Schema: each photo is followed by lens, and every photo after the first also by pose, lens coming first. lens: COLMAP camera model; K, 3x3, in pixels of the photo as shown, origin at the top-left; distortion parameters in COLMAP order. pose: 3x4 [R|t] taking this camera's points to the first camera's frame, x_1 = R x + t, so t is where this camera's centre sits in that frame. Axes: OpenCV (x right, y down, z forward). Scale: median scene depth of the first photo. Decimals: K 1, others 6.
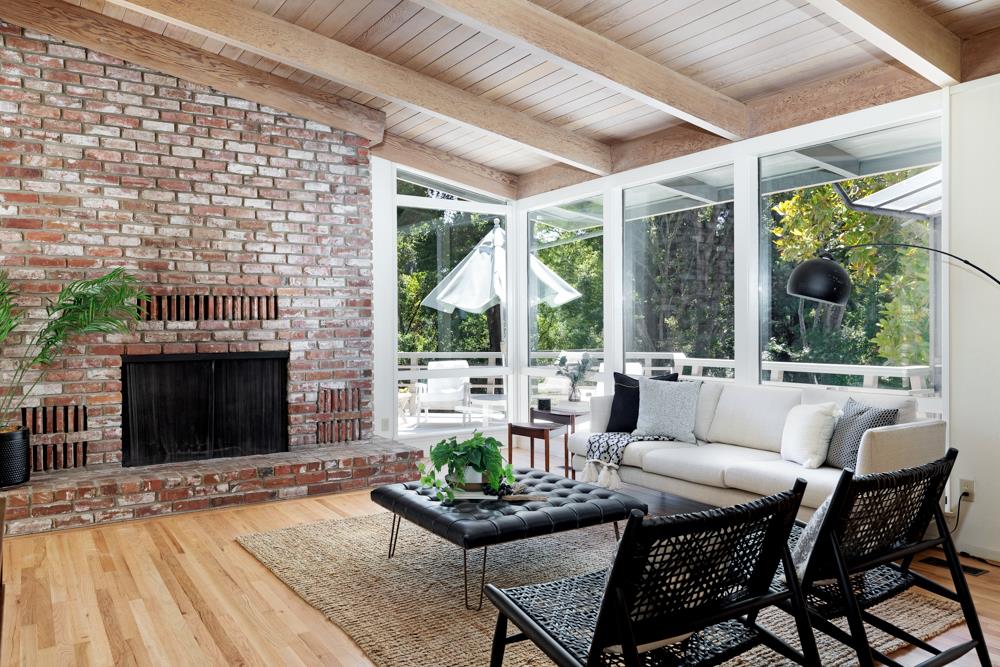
lens RADIAL K [[736.9, 0, 500.1], [0, 736.9, 331.0], [0, 0, 1]] dist [-0.006002, 0.003236]
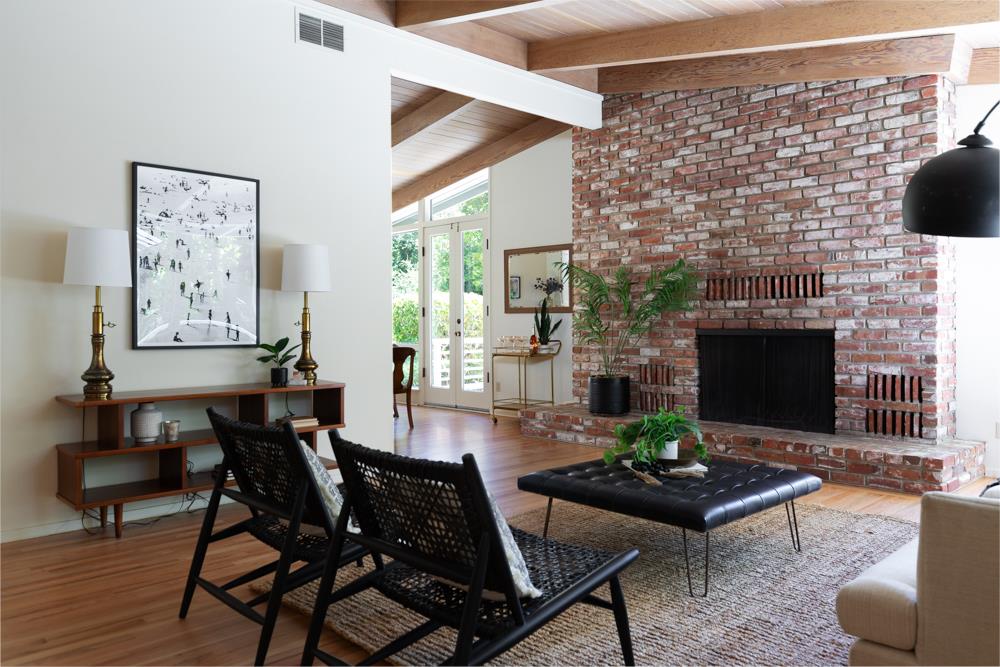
lens RADIAL K [[736.9, 0, 502.4], [0, 736.9, 330.9], [0, 0, 1]] dist [-0.006002, 0.003236]
pose [[0.193855, 0.021224, -0.980801, 0.605888], [-0.003233, 0.999774, 0.020996, 0.010799], [0.981025, -0.000899, 0.193880, 0.416102]]
